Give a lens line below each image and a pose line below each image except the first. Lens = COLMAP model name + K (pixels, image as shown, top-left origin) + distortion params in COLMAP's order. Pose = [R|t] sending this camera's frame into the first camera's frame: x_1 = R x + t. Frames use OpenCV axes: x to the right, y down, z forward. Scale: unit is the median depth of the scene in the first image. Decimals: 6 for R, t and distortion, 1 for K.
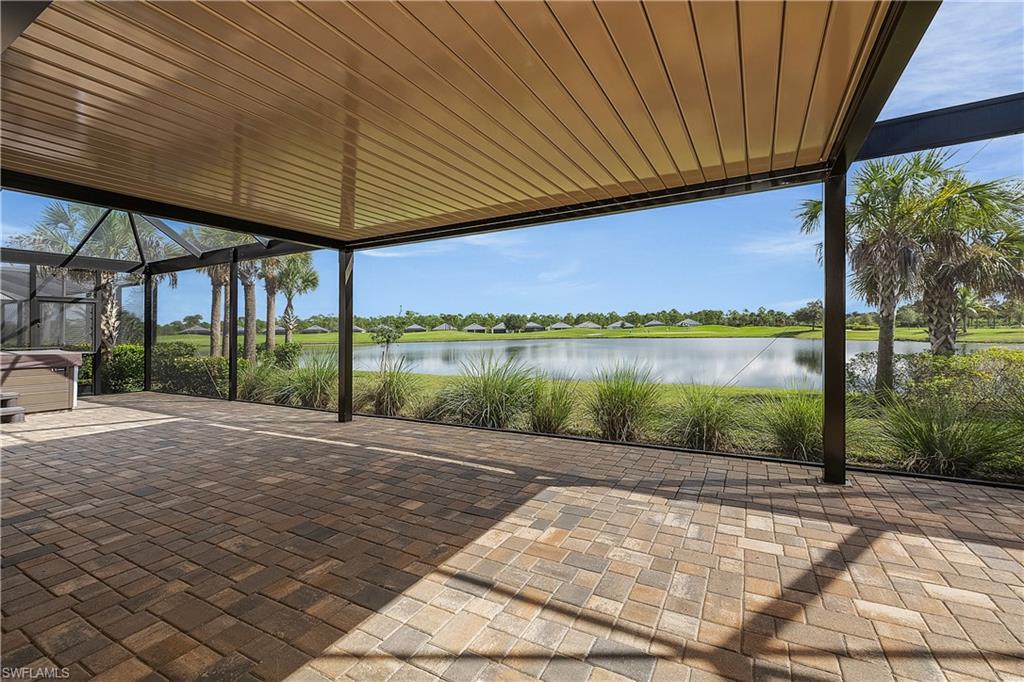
lens RADIAL K [[436.3, 0, 512.0], [0, 436.3, 341.0], [0, 0, 1]] dist [-0.000884, -0.000216]
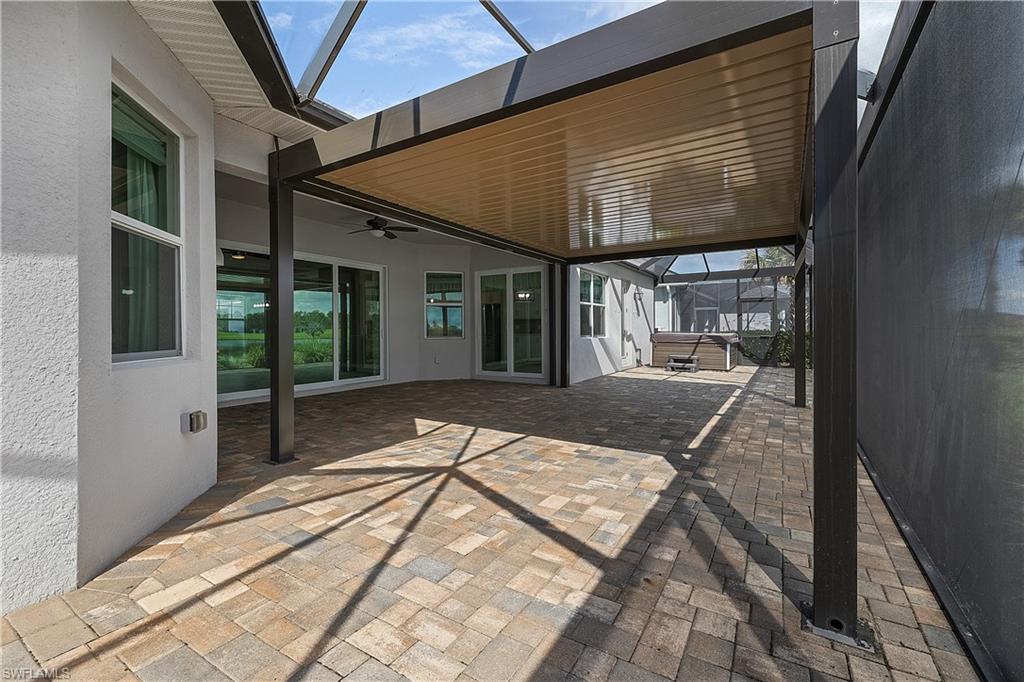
lens RADIAL K [[436.3, 0, 512.0], [0, 436.3, 341.0], [0, 0, 1]] dist [-0.000884, -0.000216]
pose [[-0.072683, 0.033401, -0.996796, 1.575171], [0.014755, 0.999366, 0.032412, -0.029946], [0.997246, -0.012352, -0.073130, 0.843430]]
